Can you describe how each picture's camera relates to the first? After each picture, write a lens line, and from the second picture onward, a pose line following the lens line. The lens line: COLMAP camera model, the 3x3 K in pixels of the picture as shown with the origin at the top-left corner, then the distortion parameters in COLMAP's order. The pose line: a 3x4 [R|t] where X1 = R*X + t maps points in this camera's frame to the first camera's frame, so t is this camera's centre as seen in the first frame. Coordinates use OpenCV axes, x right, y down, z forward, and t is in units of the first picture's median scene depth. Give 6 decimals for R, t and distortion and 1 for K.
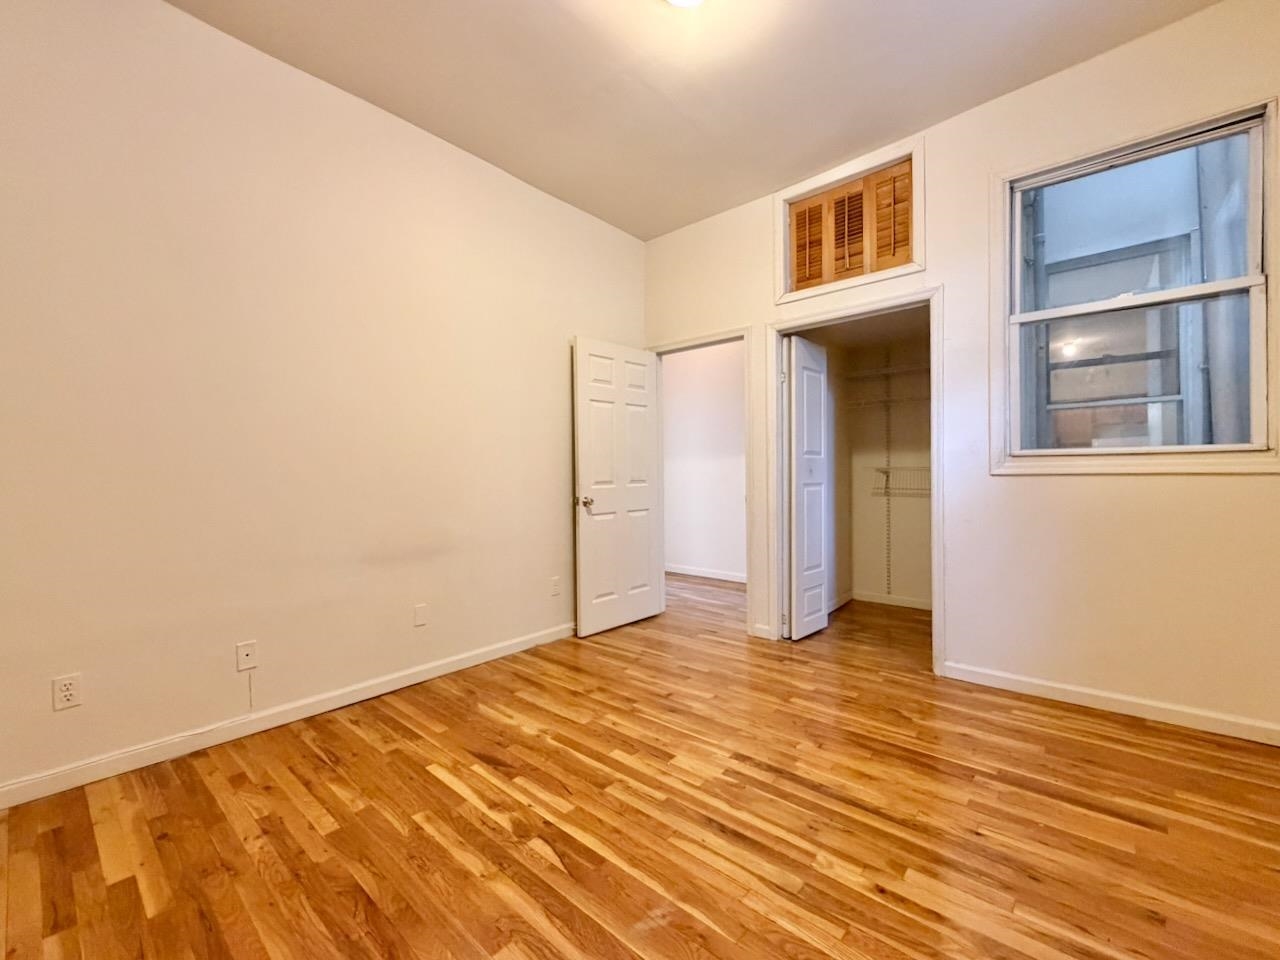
lens RADIAL K [[527.0, 0, 637.9], [0, 527.0, 469.4], [0, 0, 1]] dist [-0.000377, -0.000281]
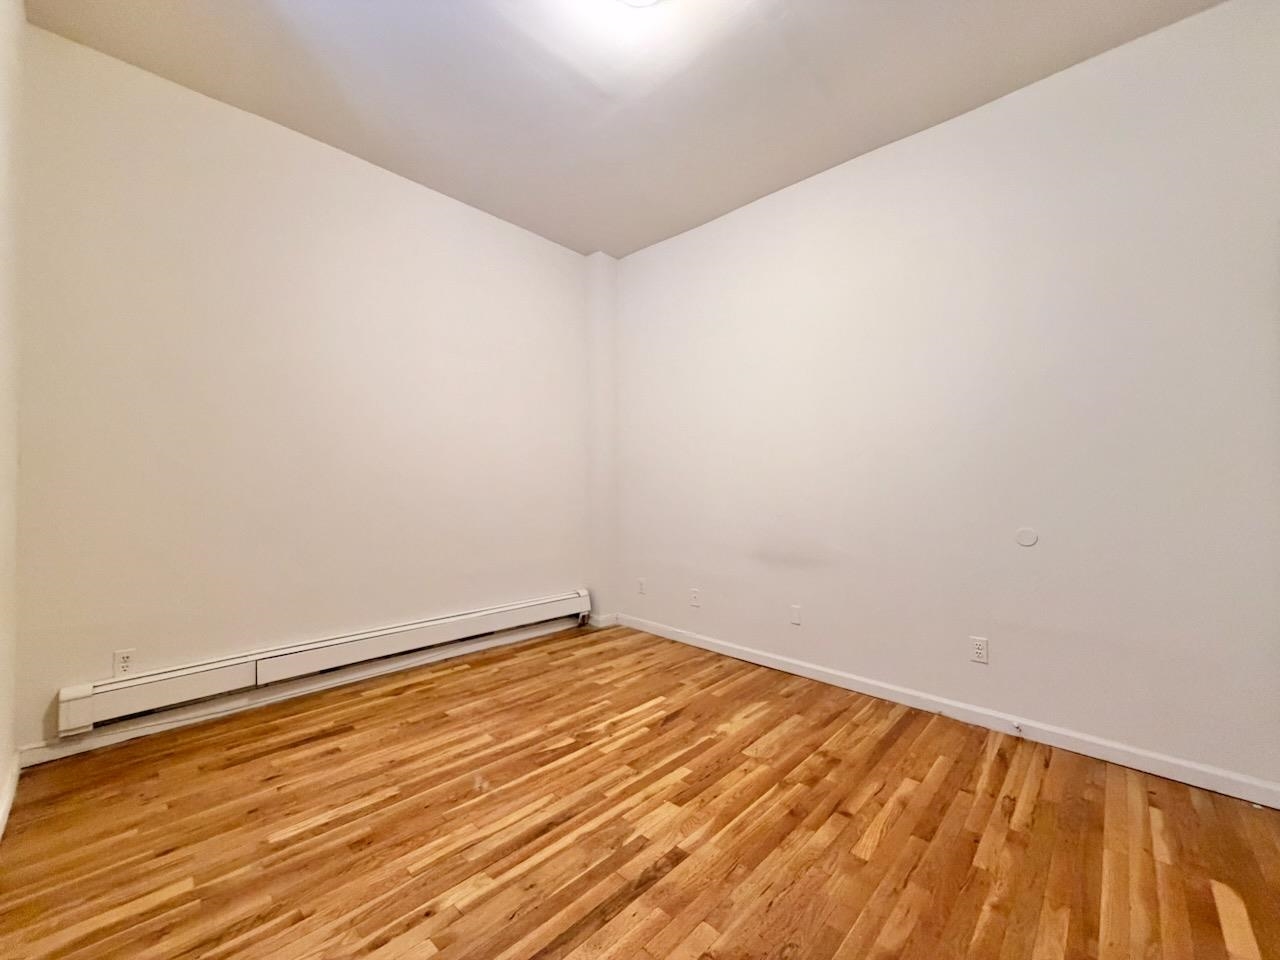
lens RADIAL K [[514.3, 0, 639.7], [0, 514.3, 478.0], [0, 0, 1]] dist [-0.002379, -0.000045]
pose [[-0.040510, -0.007373, -0.999152, 0.958443], [-0.000150, 0.999973, -0.007373, -0.010903], [0.999179, -0.000149, -0.040510, 0.969989]]
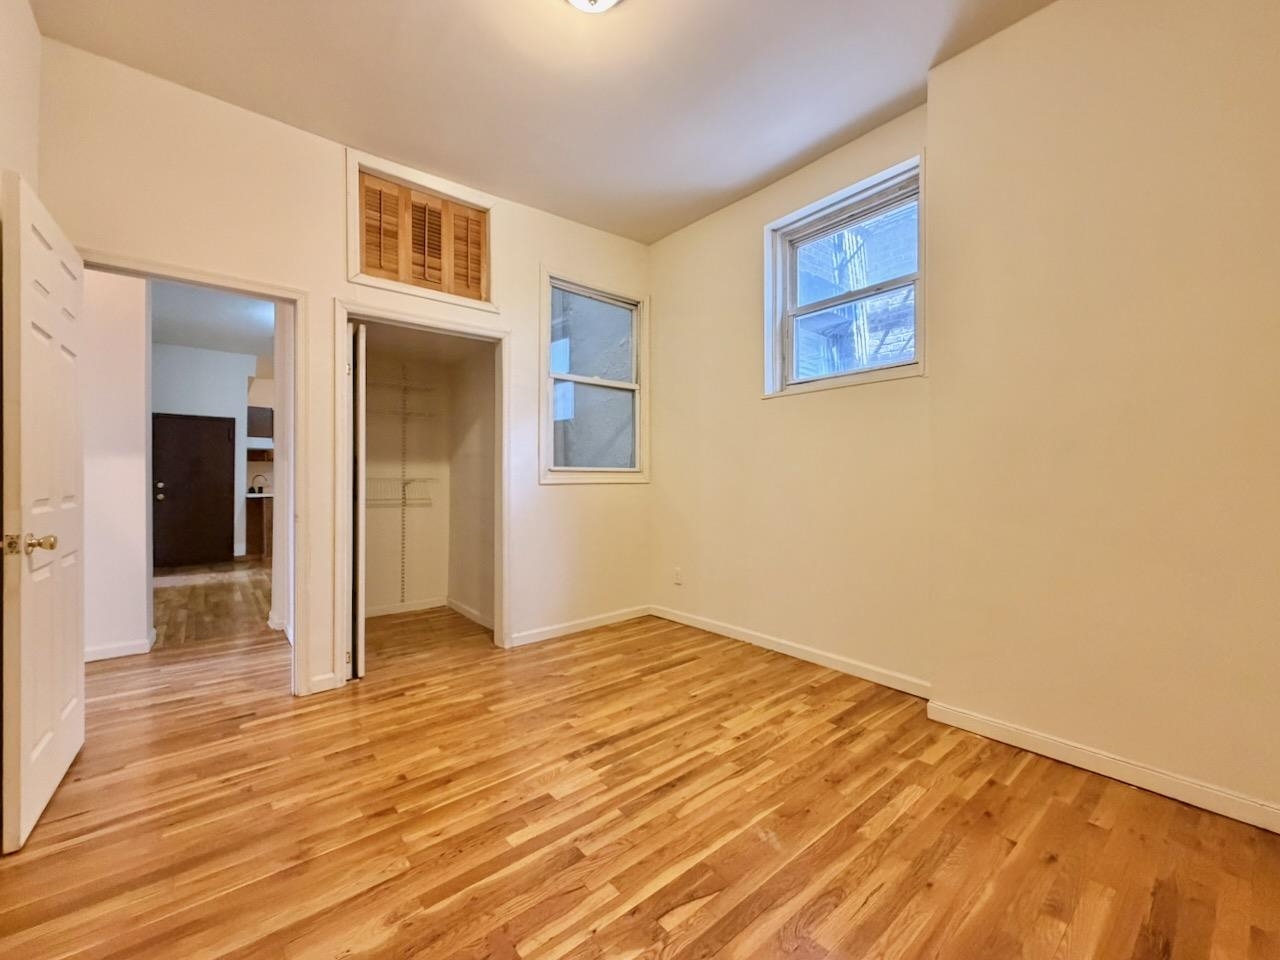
lens RADIAL K [[516.0, 0, 634.0], [0, 516.0, 476.3], [0, 0, 1]] dist [0.000411, -0.000422]
pose [[0.162141, 0.017445, 0.986613, -0.788441], [-0.003895, 0.999847, -0.017039, 0.015150], [-0.986760, -0.001080, 0.162184, 0.714320]]
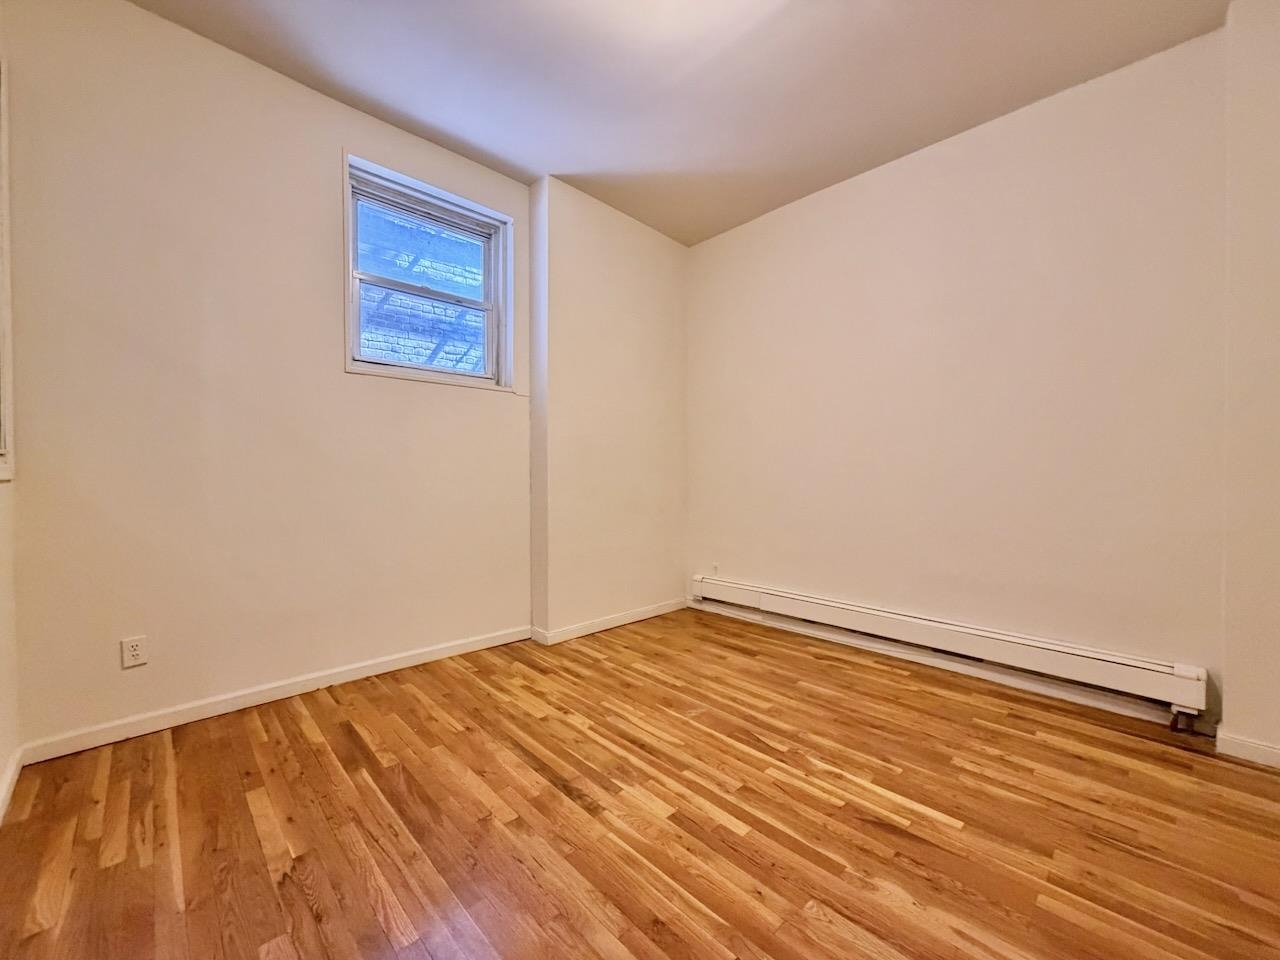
lens RADIAL K [[511.6, 0, 640.0], [0, 511.6, 480.0], [0, 0, 1]] dist [0.000940, -0.000009]
pose [[-0.996524, 0.003725, 0.083218, 0.046065], [0.004754, 0.999915, 0.012162, -0.000329], [-0.083165, 0.012516, -0.996457, 1.809125]]
